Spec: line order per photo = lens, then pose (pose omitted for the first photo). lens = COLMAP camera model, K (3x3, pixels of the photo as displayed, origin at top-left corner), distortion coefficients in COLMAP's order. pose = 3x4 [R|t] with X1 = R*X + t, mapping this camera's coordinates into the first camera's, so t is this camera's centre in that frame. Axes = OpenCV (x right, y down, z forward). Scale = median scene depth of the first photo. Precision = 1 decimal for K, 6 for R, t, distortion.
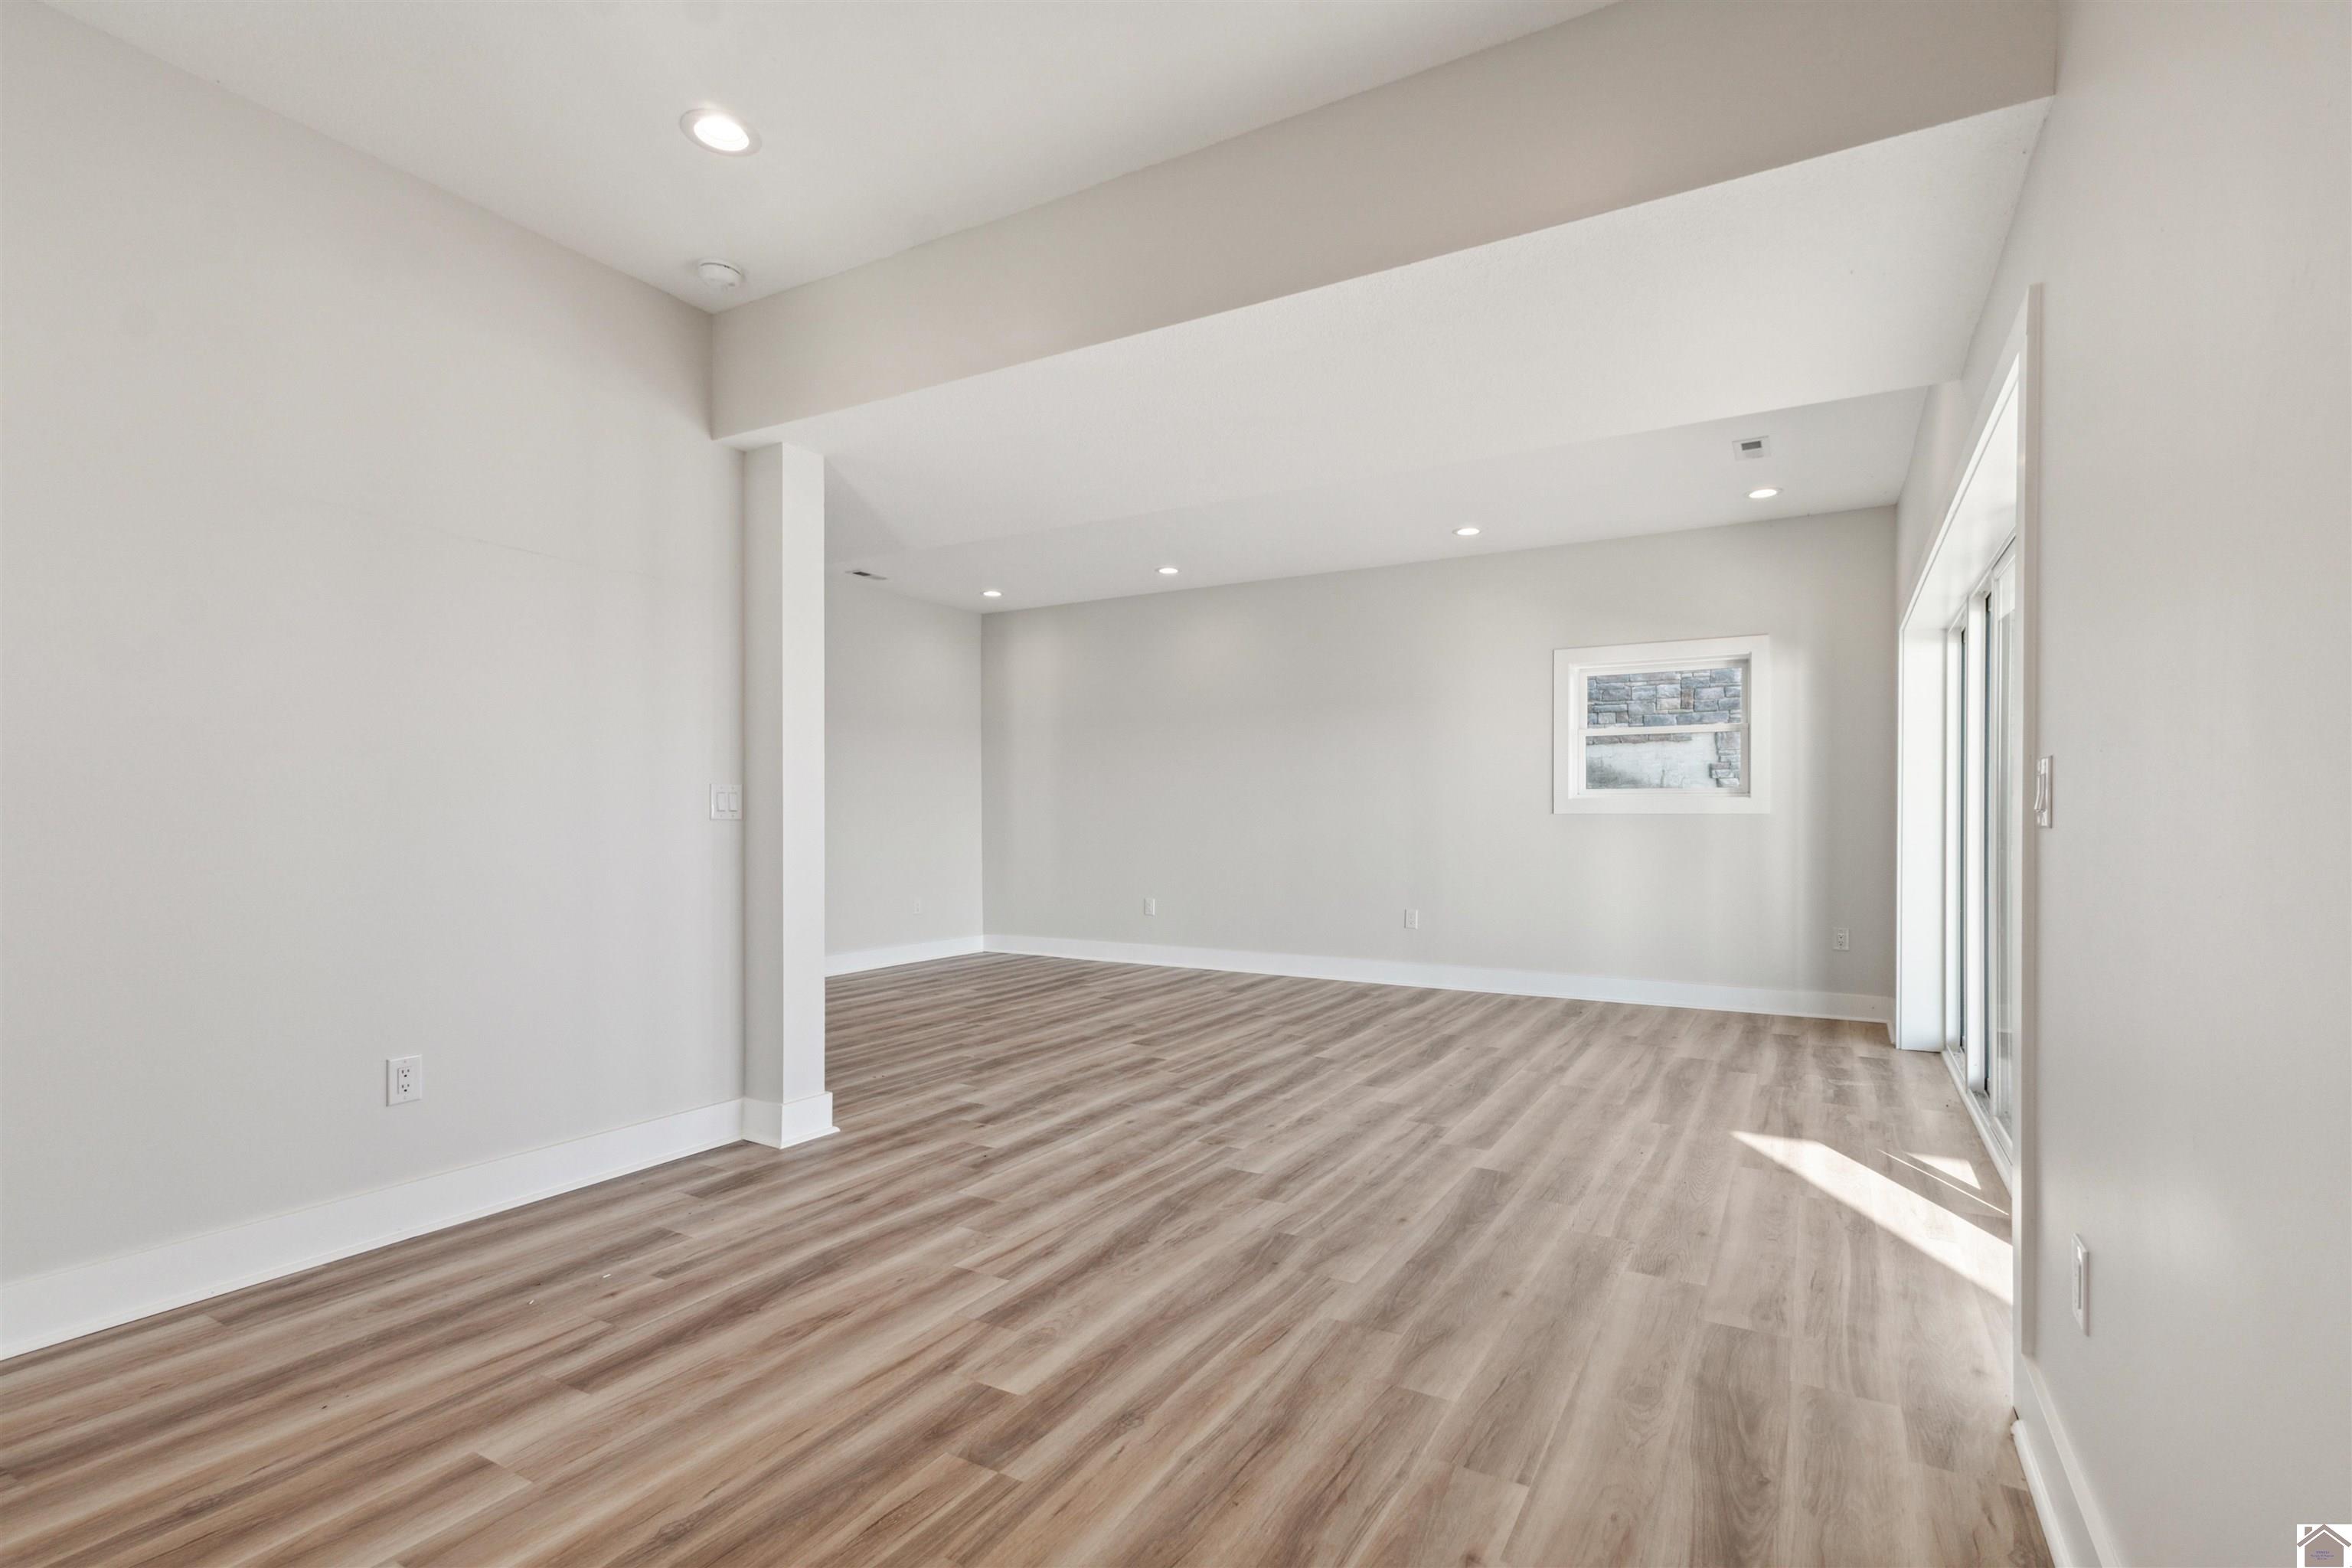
lens RADIAL K [[1072.4, 0, 1184.6], [0, 1072.4, 787.7], [0, 0, 1]] dist [0.001586, 0.000178]
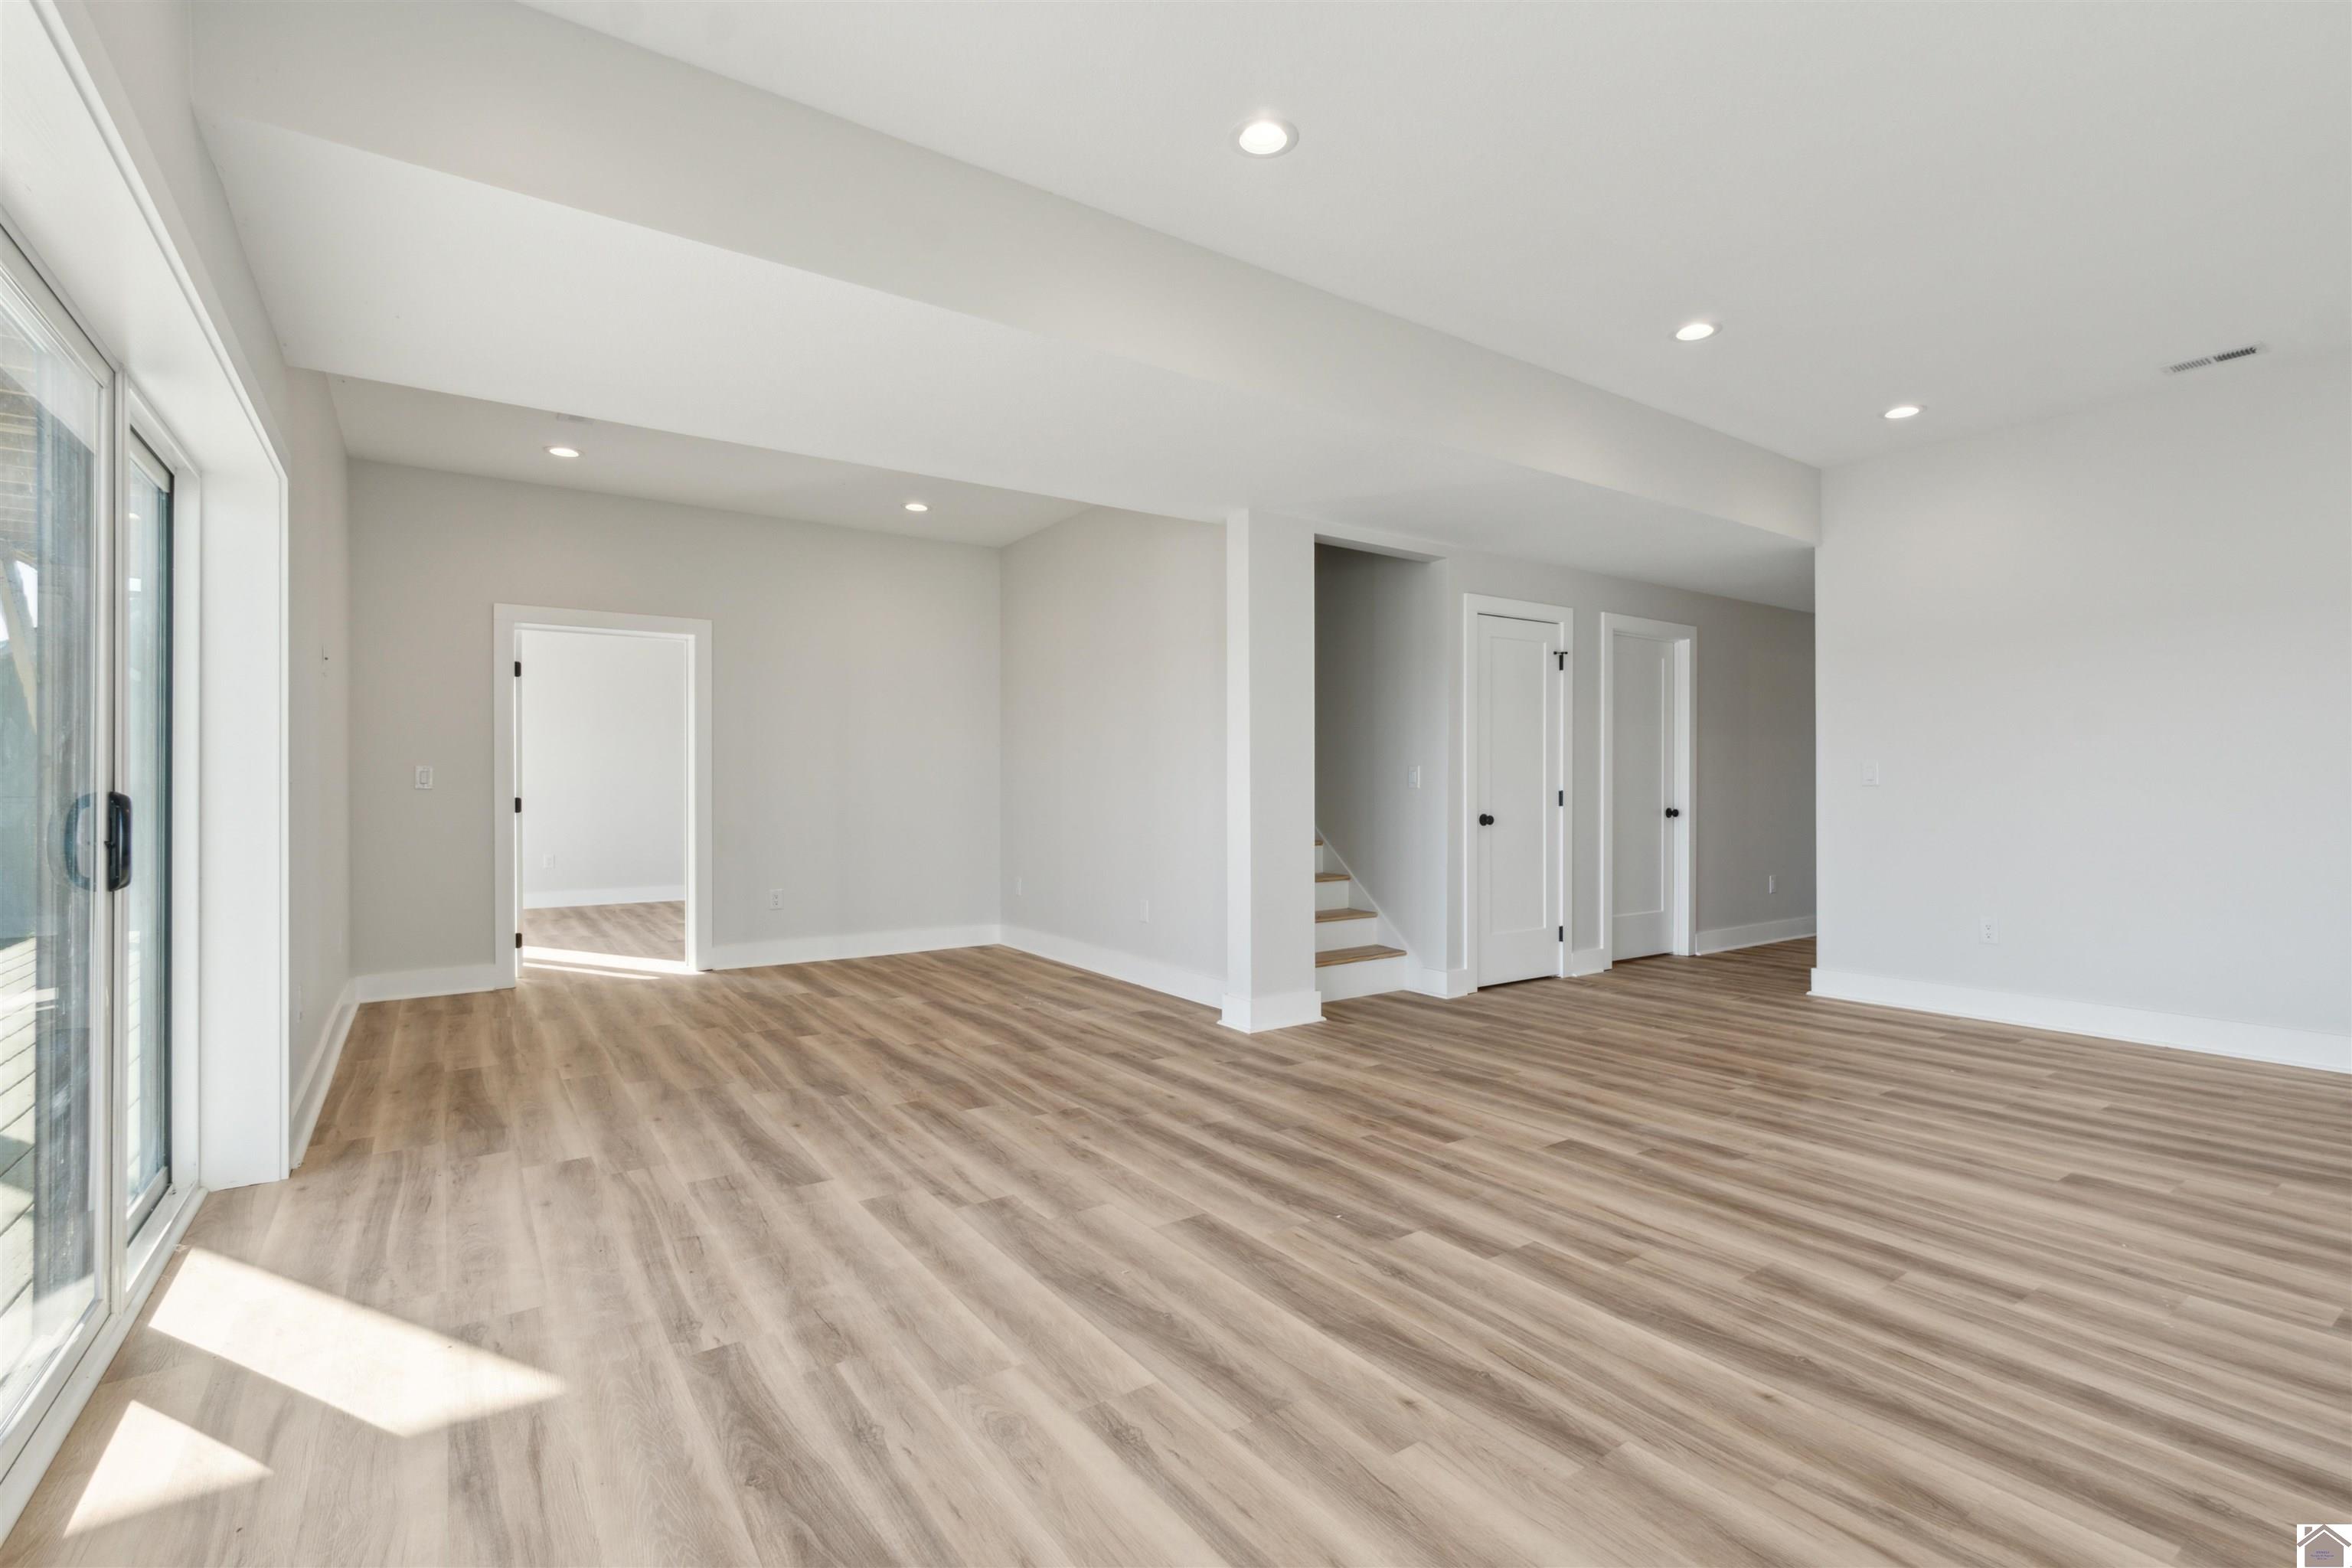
lens RADIAL K [[1072.4, 0, 1184.6], [0, 1072.4, 787.7], [0, 0, 1]] dist [0.001586, 0.000178]
pose [[-0.418599, 0.001722, -0.908169, 0.870537], [0.028300, 0.999537, -0.011148, 0.045696], [0.907730, -0.030367, -0.418455, 1.504289]]
